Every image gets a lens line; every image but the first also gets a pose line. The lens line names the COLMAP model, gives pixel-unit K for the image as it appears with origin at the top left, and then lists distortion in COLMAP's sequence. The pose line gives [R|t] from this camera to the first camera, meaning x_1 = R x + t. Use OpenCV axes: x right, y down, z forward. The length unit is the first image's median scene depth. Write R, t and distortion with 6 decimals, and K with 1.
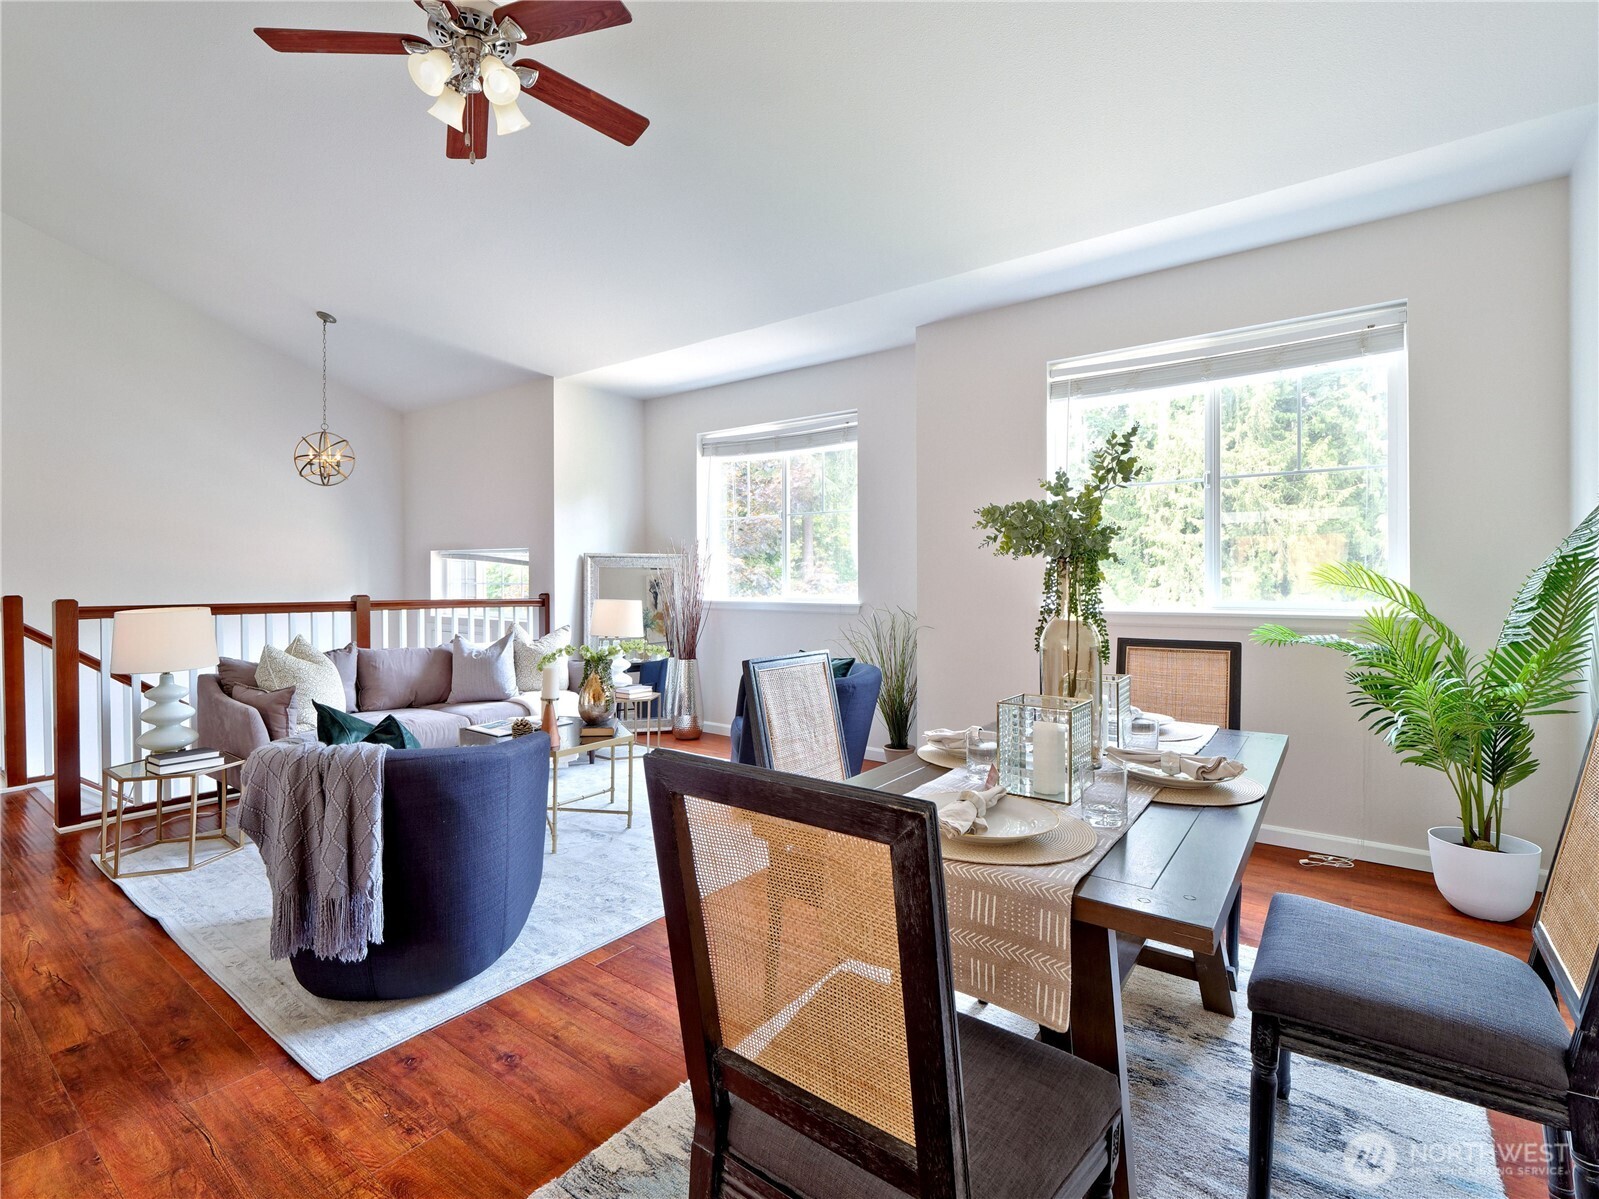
lens RADIAL K [[752.5, 0, 774.4], [0, 752.5, 587.7], [0, 0, 1]] dist [0.005368, -0.003088]
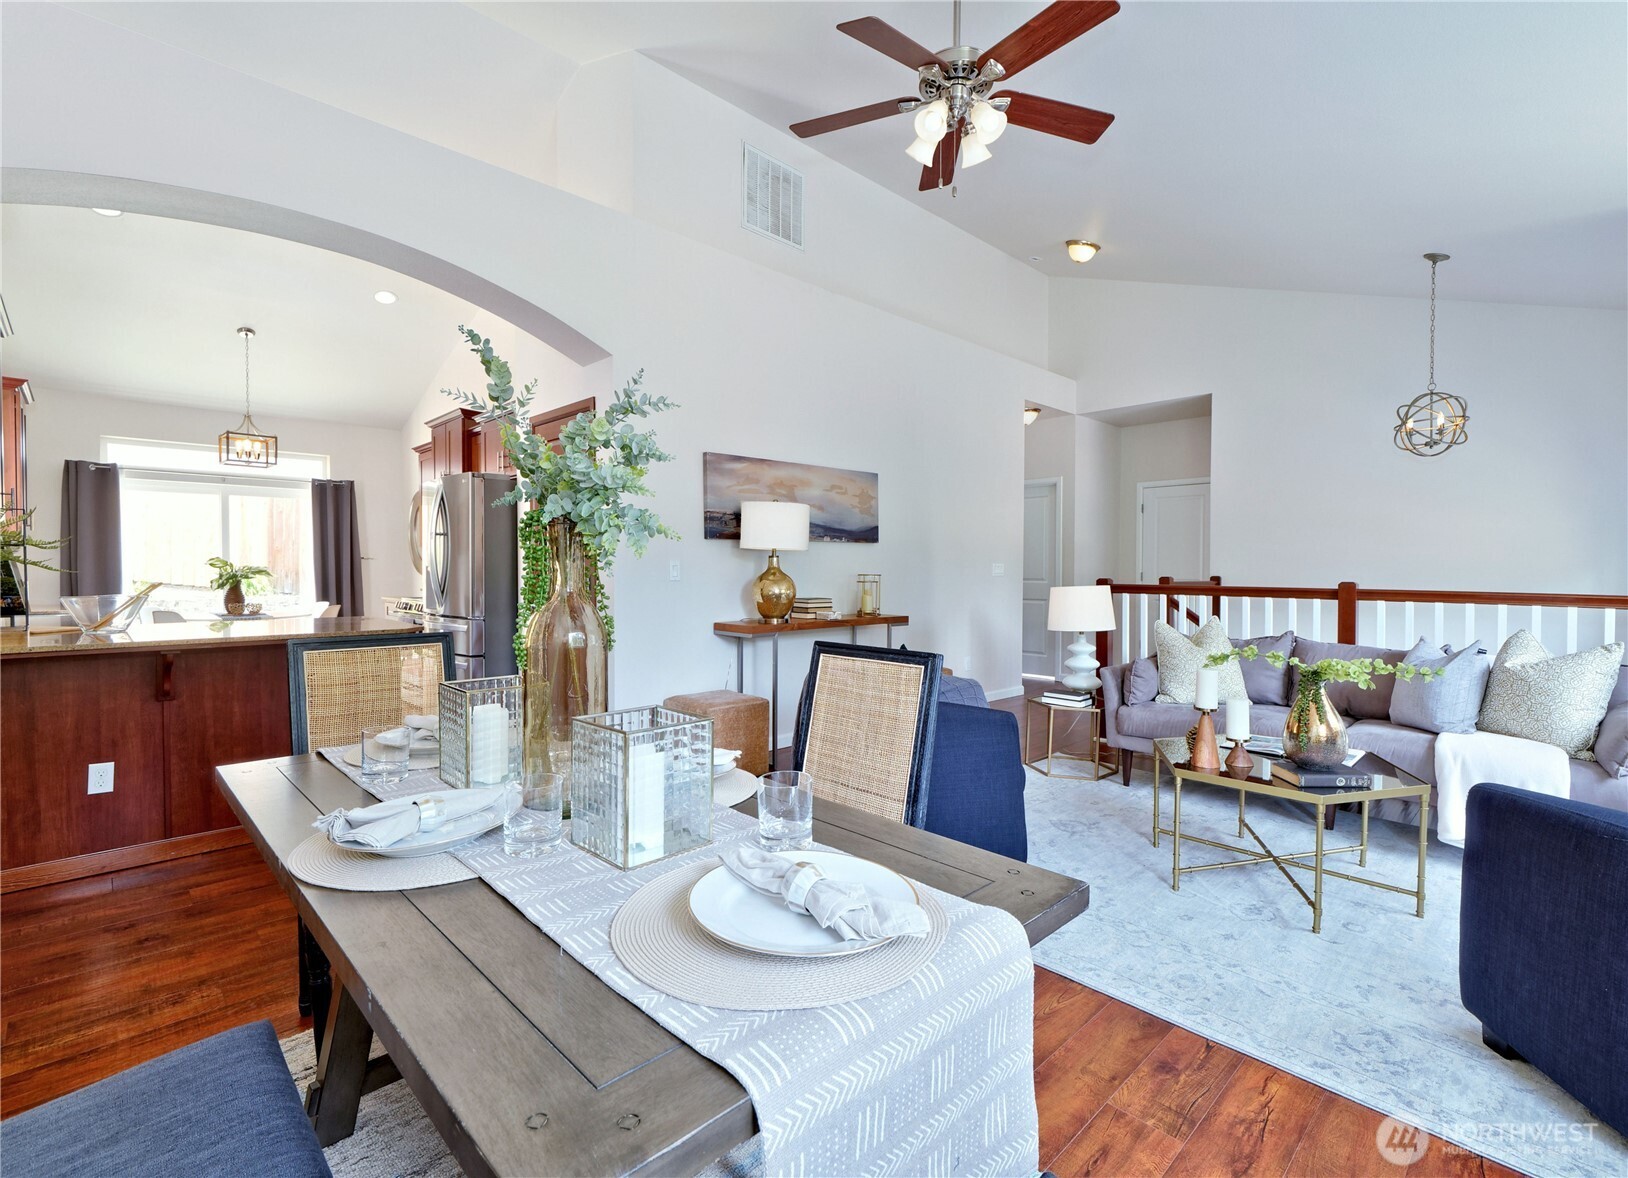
lens RADIAL K [[739.9, 0, 817.6], [0, 739.9, 583.1], [0, 0, 1]] dist [0.008055, -0.000963]
pose [[-0.130049, 0.019782, -0.991310, 0.490802], [-0.015322, 0.999641, 0.021958, 0.001757], [0.991389, 0.018045, -0.129699, 0.619232]]
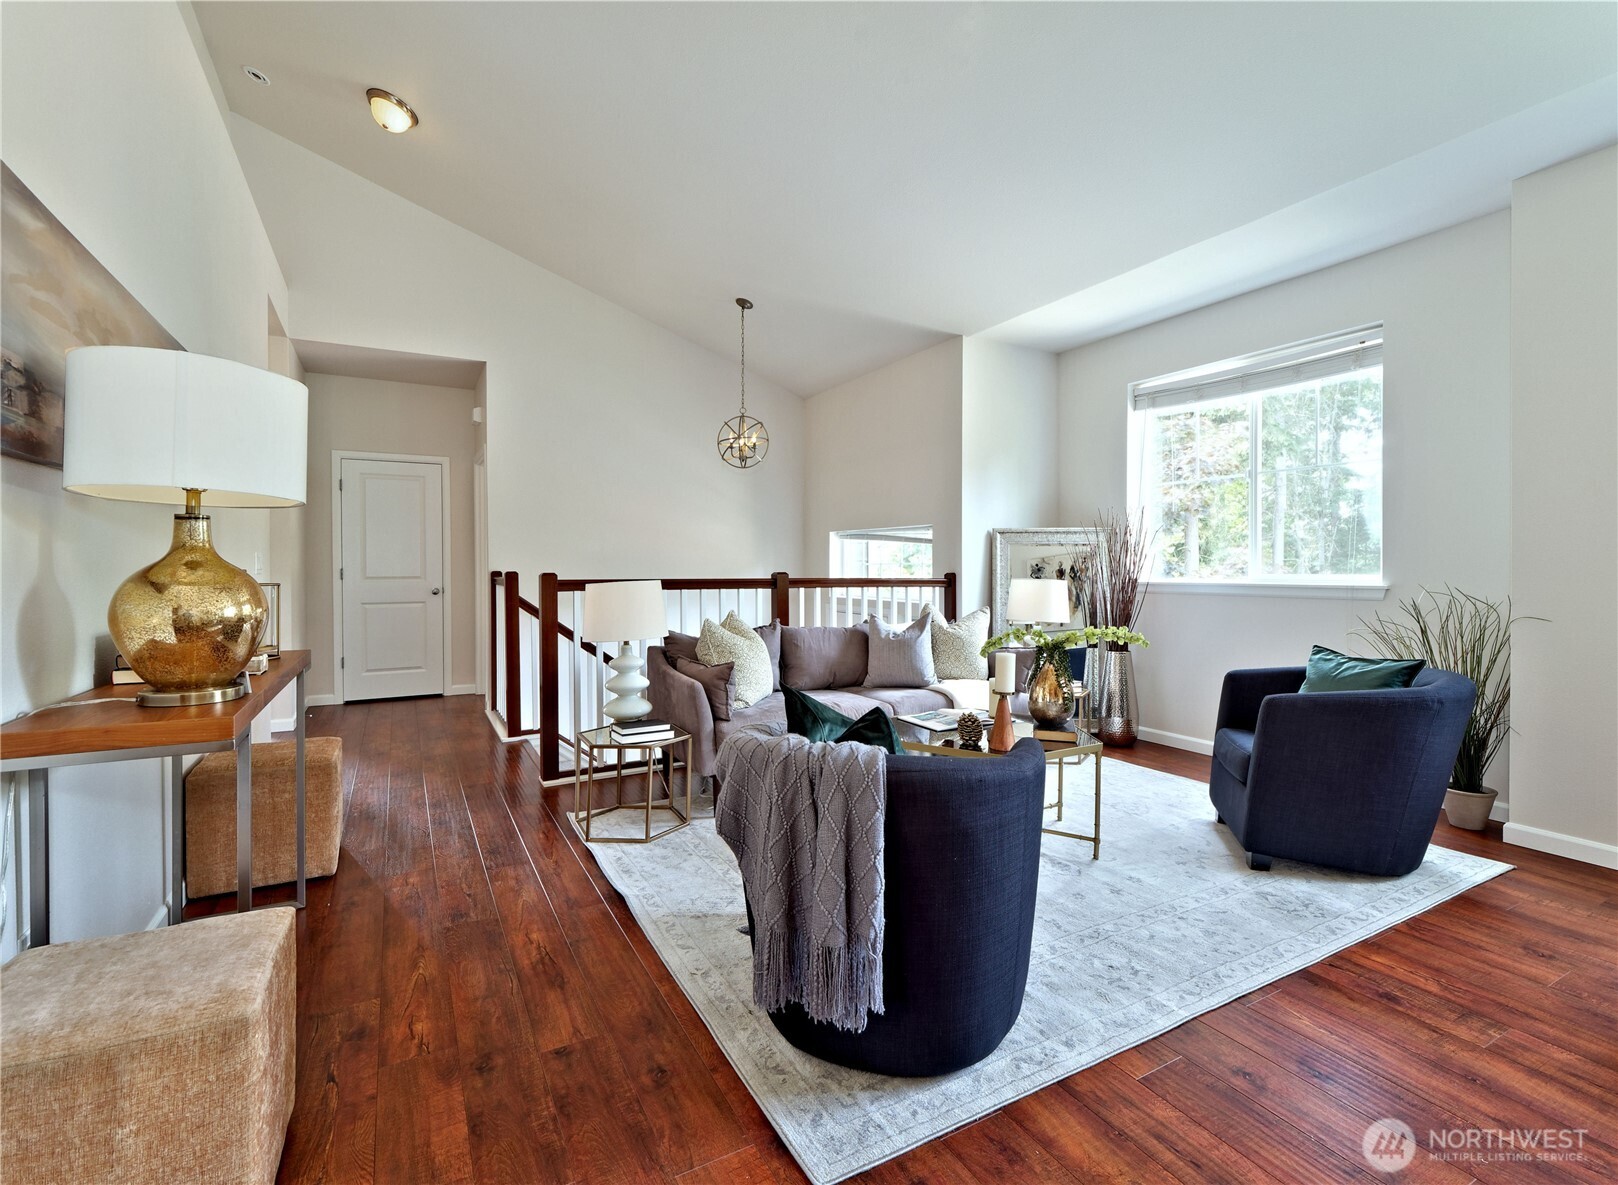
lens RADIAL K [[747.7, 0, 819.3], [0, 747.7, 578.4], [0, 0, 1]] dist [0.005988, -0.004056]
pose [[0.920539, 0.002392, -0.390644, -0.149451], [-0.001506, 0.999996, 0.002572, 0.019014], [0.390649, -0.001780, 0.920538, 0.149365]]
